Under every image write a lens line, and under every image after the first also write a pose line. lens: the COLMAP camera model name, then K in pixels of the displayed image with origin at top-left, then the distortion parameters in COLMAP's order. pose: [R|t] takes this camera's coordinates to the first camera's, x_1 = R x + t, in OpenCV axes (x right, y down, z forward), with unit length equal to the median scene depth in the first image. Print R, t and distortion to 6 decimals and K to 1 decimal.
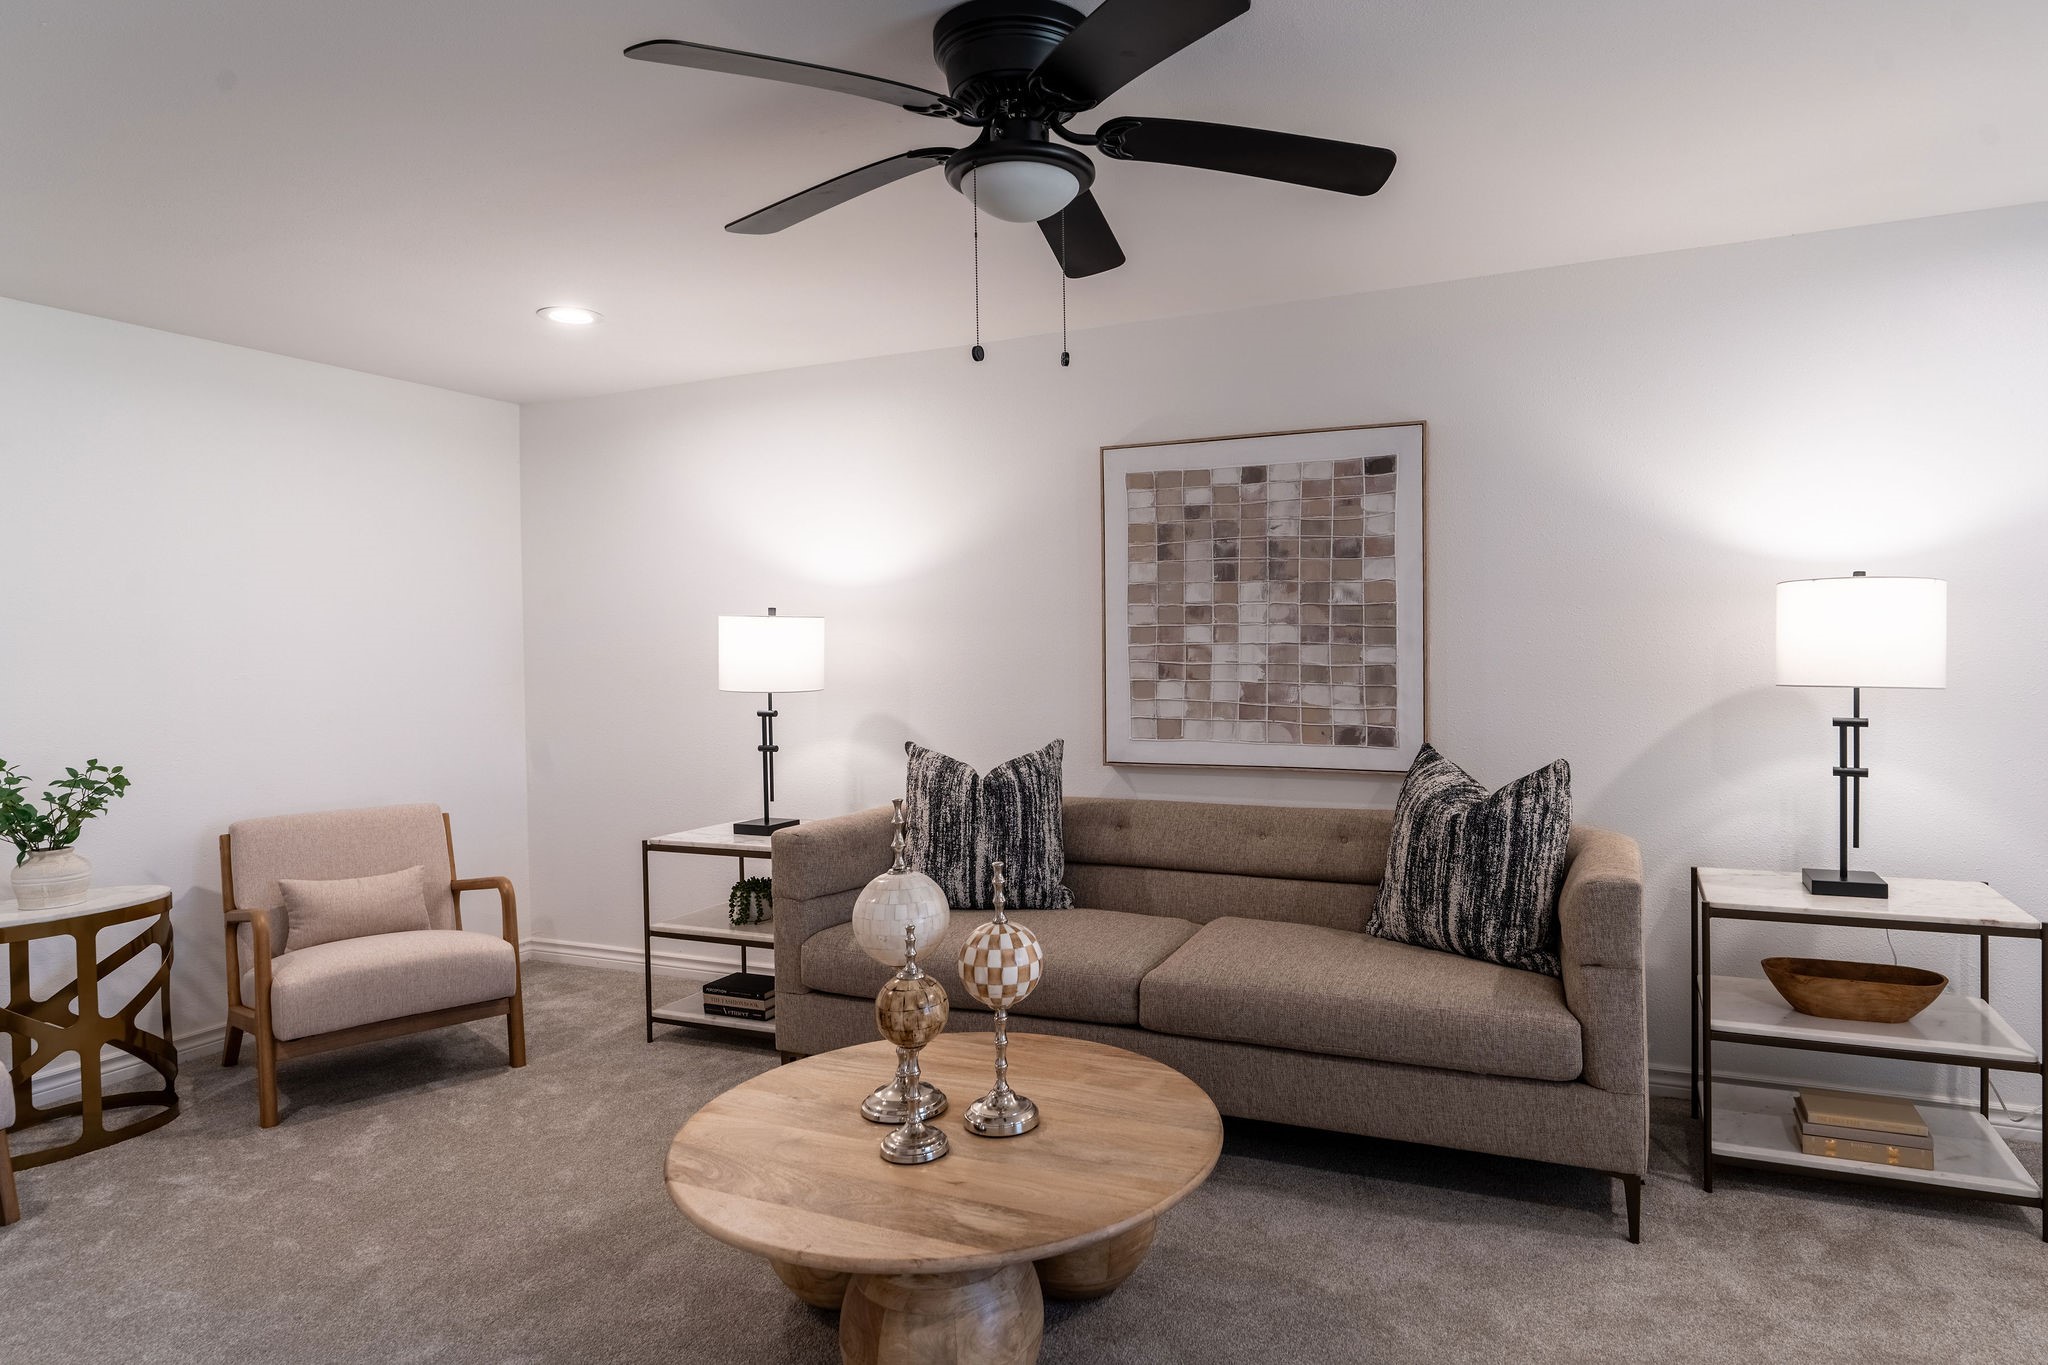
lens RADIAL K [[1261.8, 0, 1024.0], [0, 1261.8, 682.5], [0, 0, 1]] dist [0.046919, 0.000074]
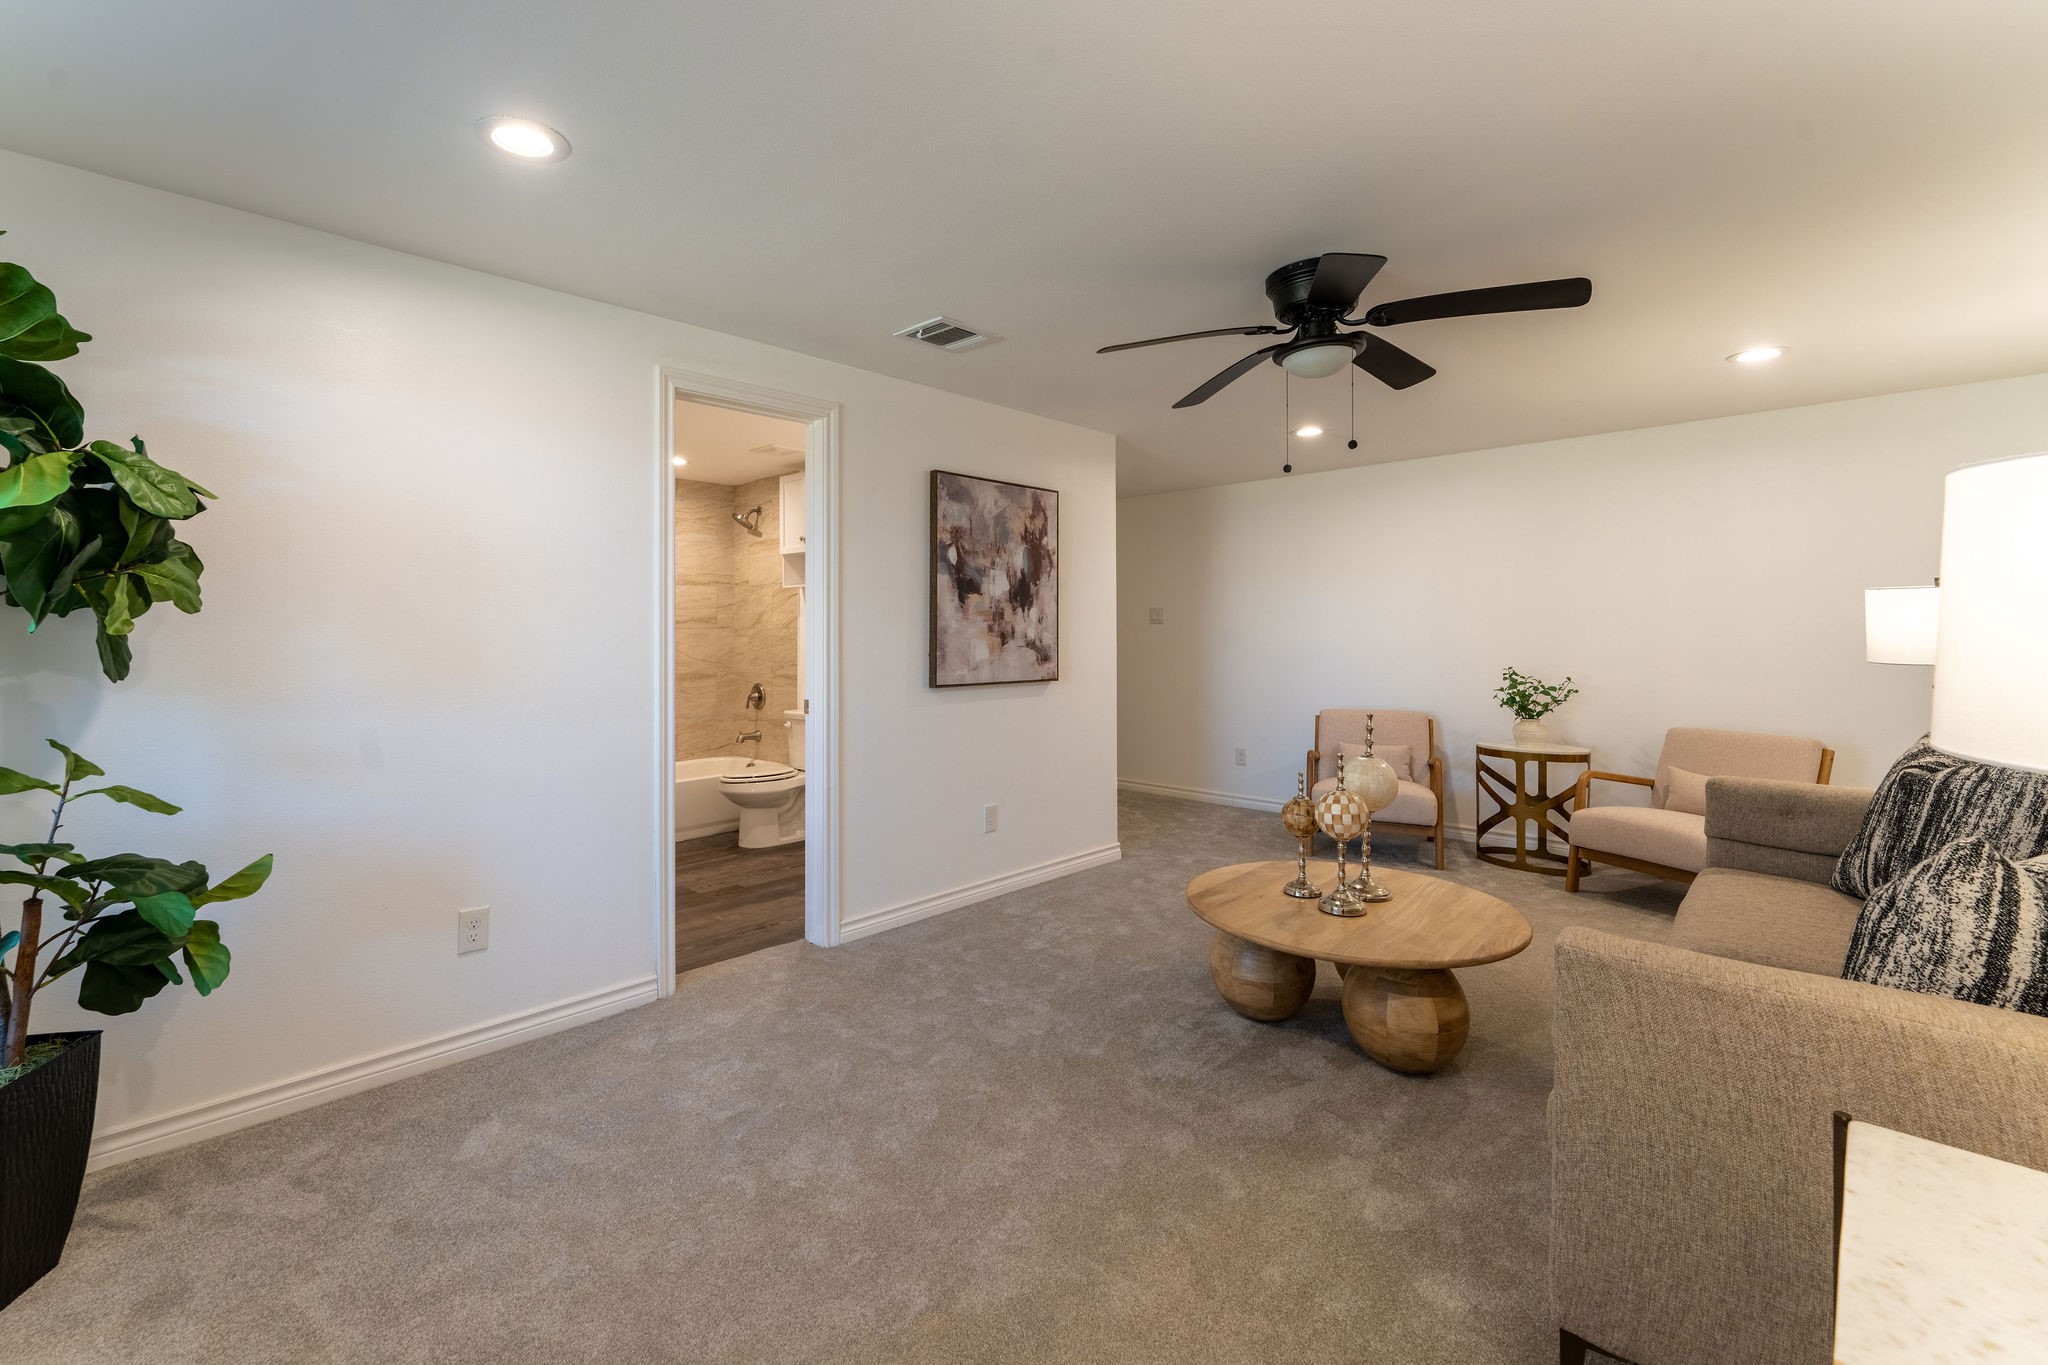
lens RADIAL K [[838.9, 0, 999.4], [0, 838.9, 624.7], [0, 0, 1]] dist [0.001076, 0.000091]
pose [[-0.349223, 0.005242, -0.937025, 0.876990], [-0.017890, 0.999765, 0.012261, -0.026723], [0.936869, 0.021046, -0.349048, 0.707626]]
